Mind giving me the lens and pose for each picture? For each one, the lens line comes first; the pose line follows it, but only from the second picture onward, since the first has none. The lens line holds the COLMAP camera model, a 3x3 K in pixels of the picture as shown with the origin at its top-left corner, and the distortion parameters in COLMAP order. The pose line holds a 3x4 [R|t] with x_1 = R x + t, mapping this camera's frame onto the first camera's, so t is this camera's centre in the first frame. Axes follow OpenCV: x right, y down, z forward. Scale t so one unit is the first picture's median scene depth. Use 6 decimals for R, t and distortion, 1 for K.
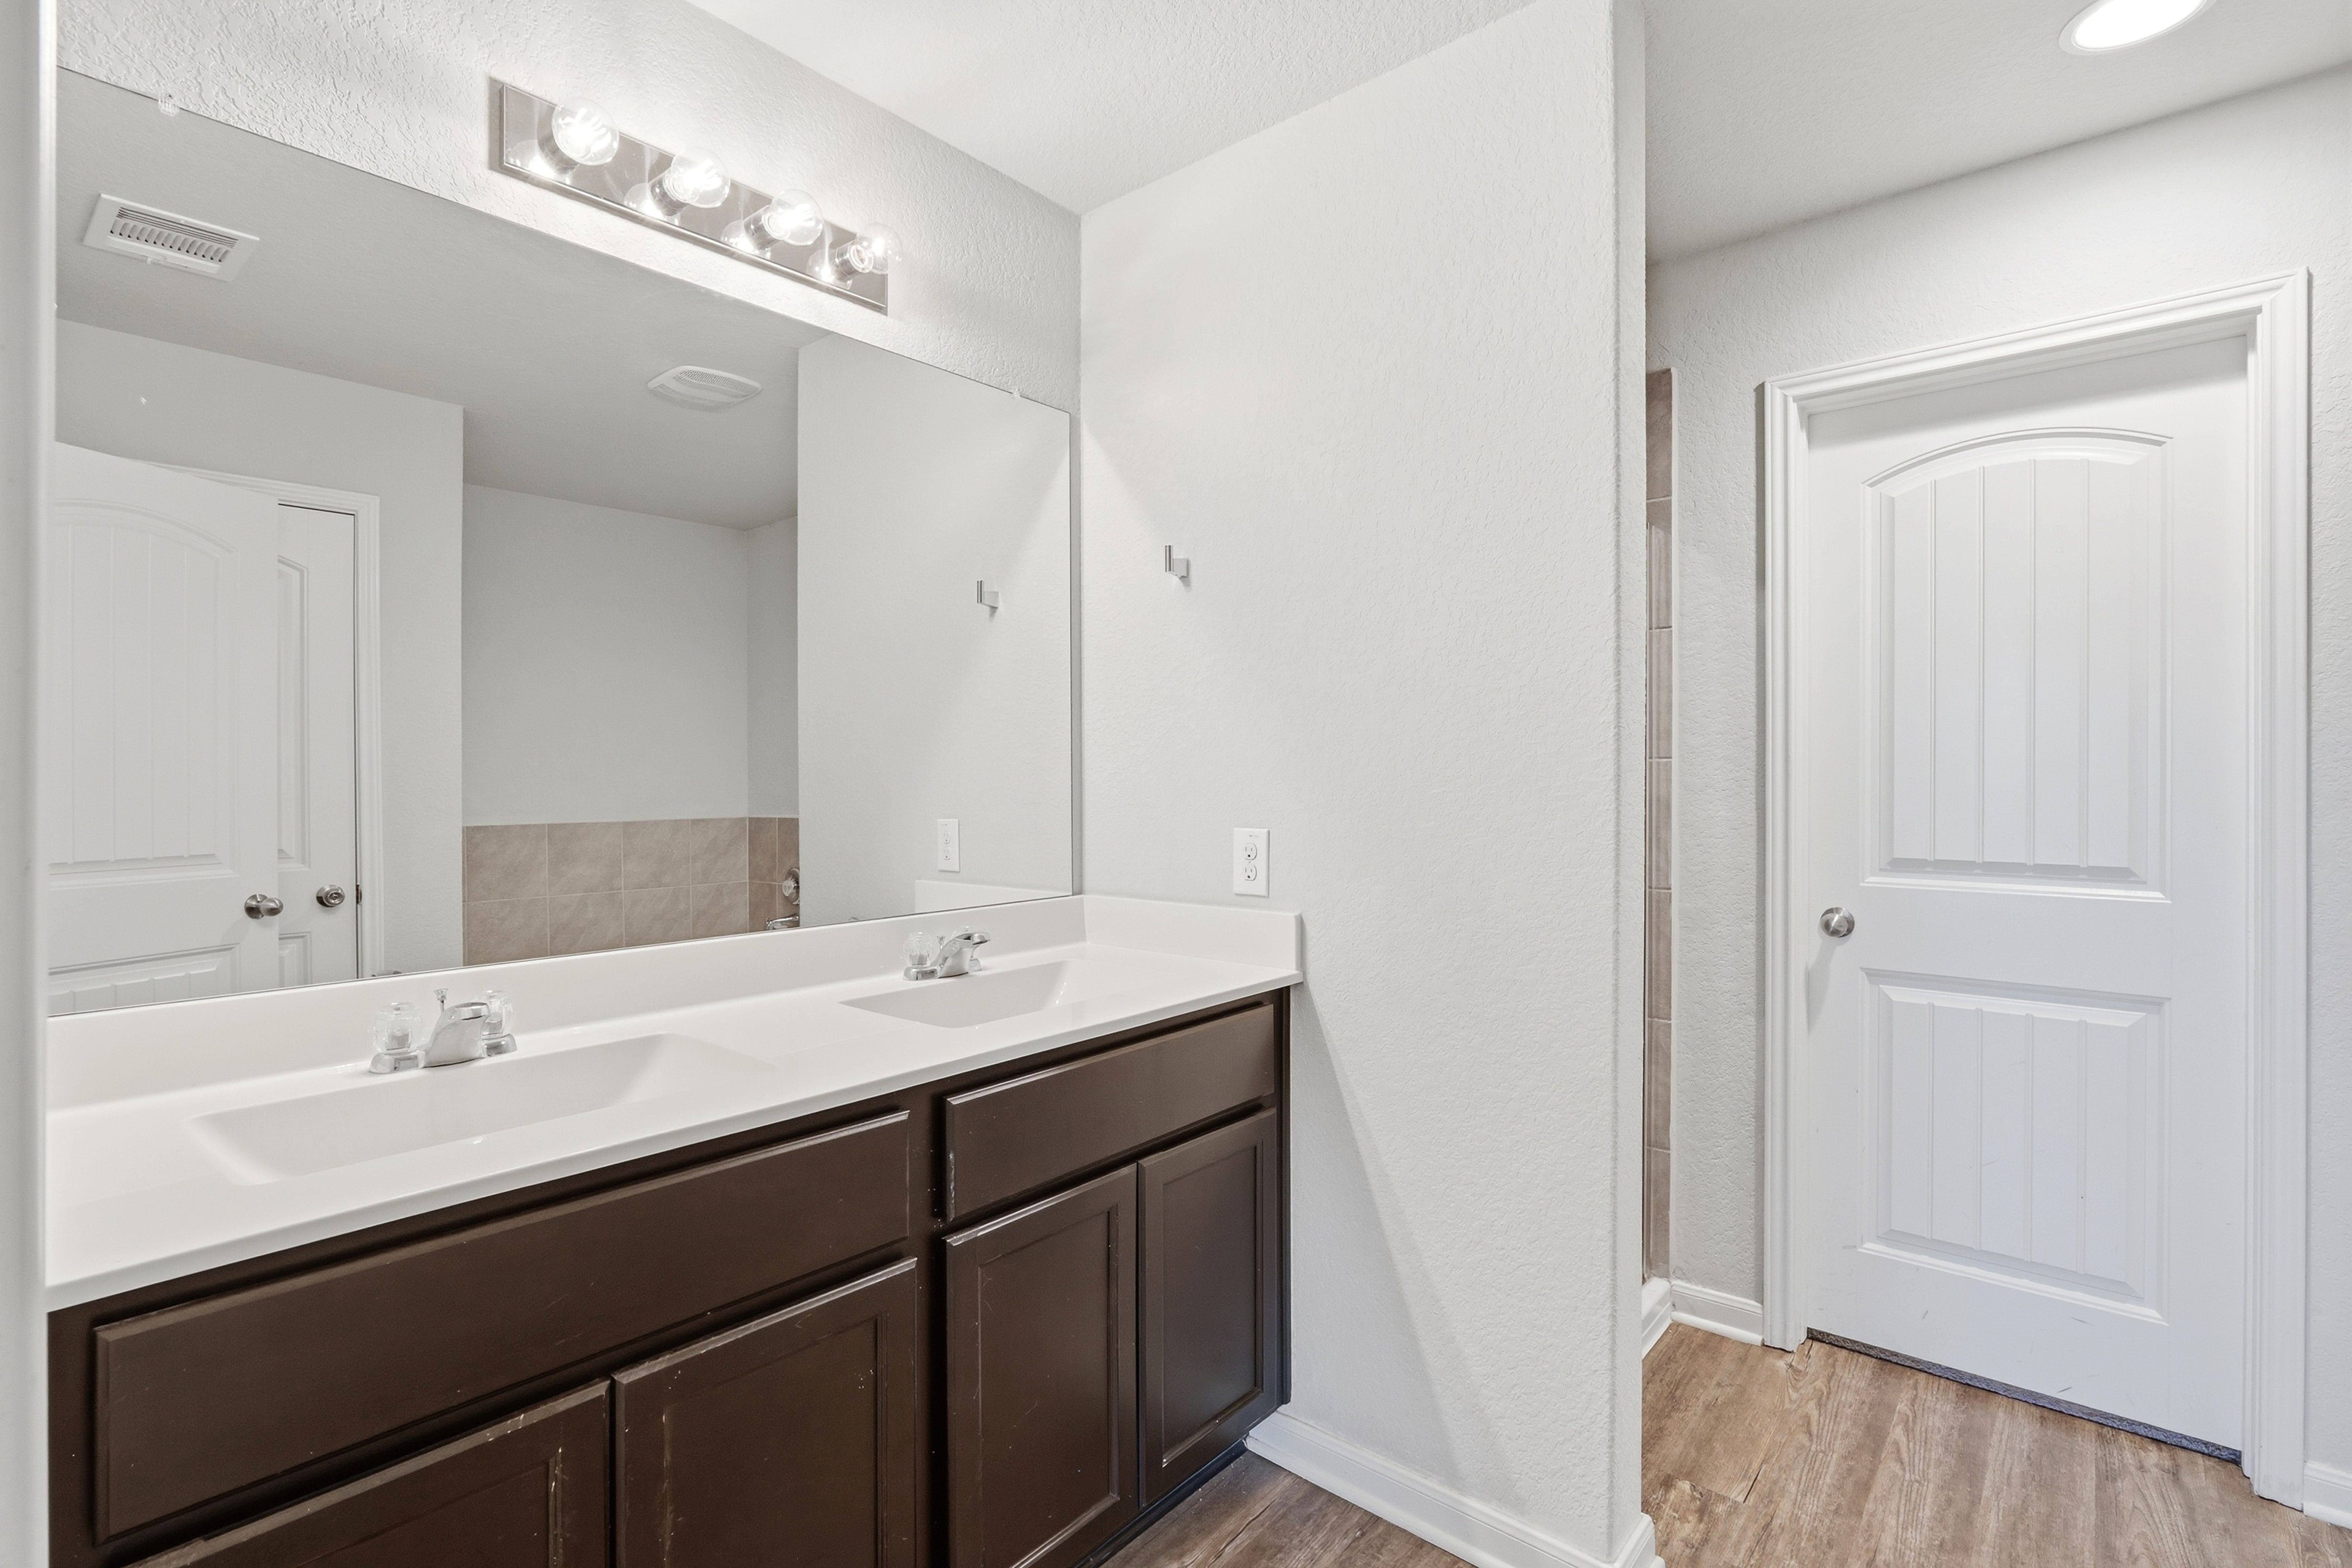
lens RADIAL K [[1101.1, 0, 1182.7], [0, 1101.1, 776.2], [0, 0, 1]] dist [-0.012553, 0.003772]
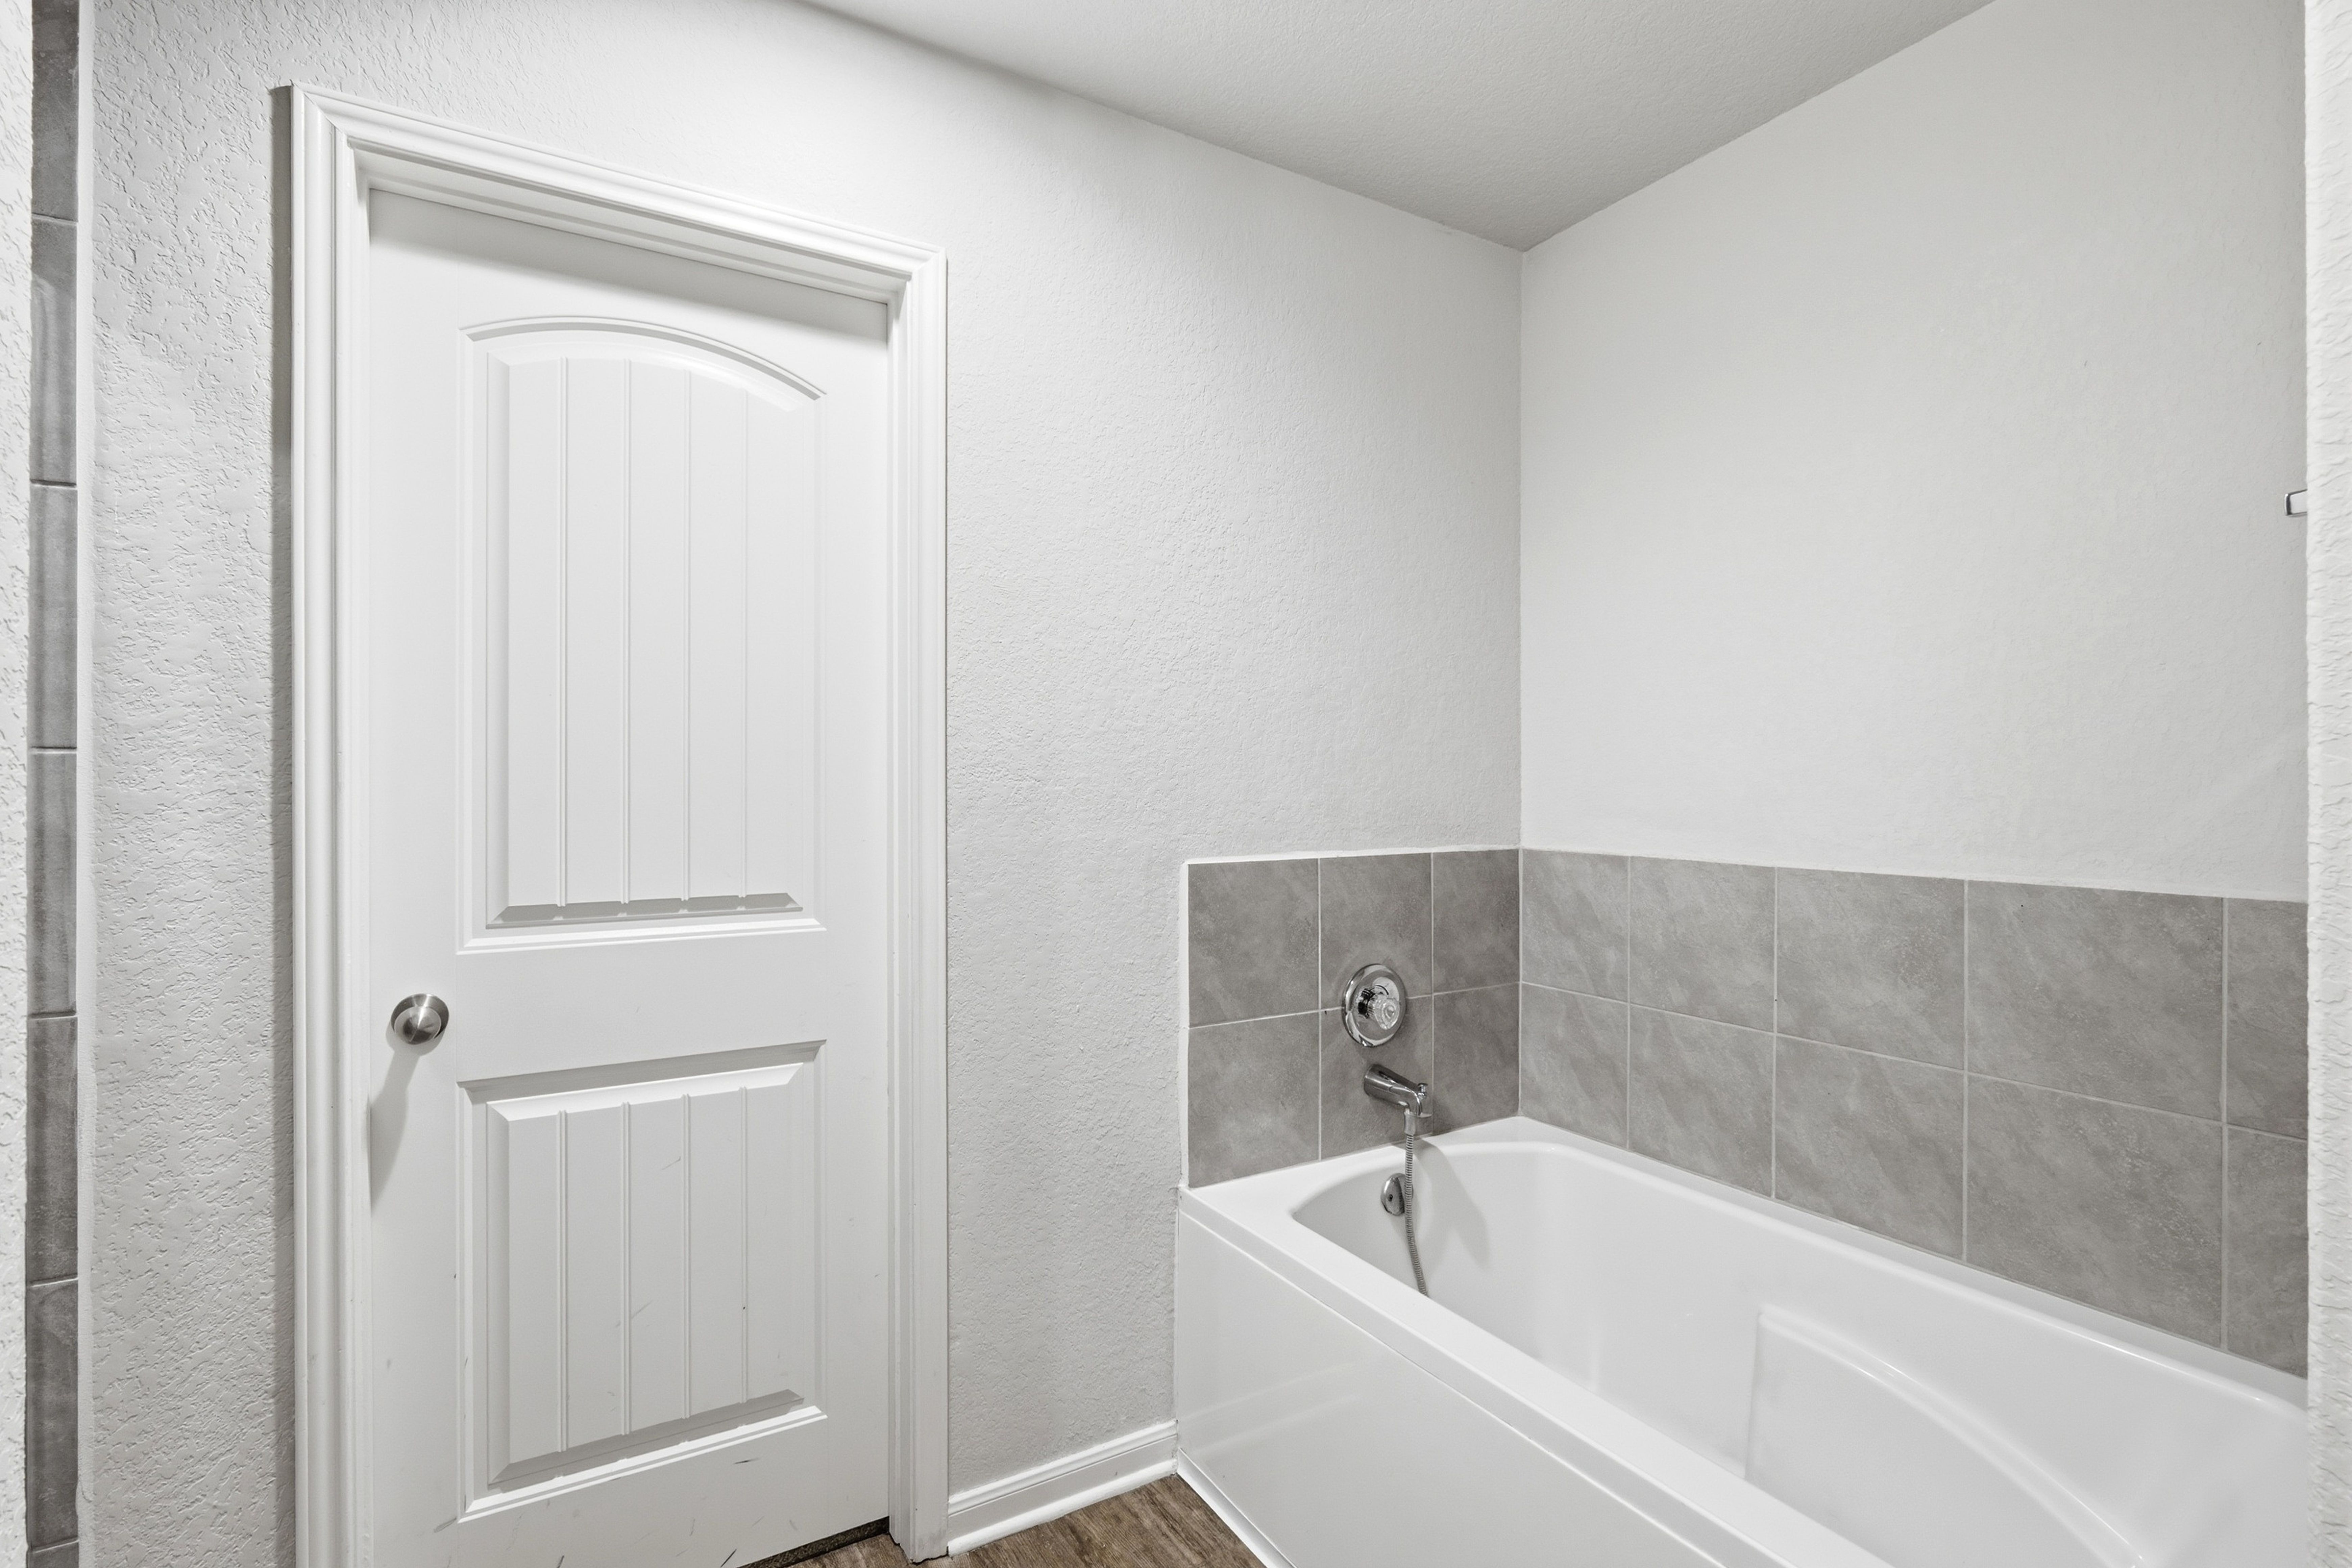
lens RADIAL K [[1101.1, 0, 1193.8], [0, 1101.1, 785.9], [0, 0, 1]] dist [-0.012553, 0.003772]
pose [[0.342469, -0.000056, 0.939529, 0.161685], [0.005371, 0.999984, -0.001898, 0.004005], [-0.939514, 0.005696, 0.342464, 0.371886]]
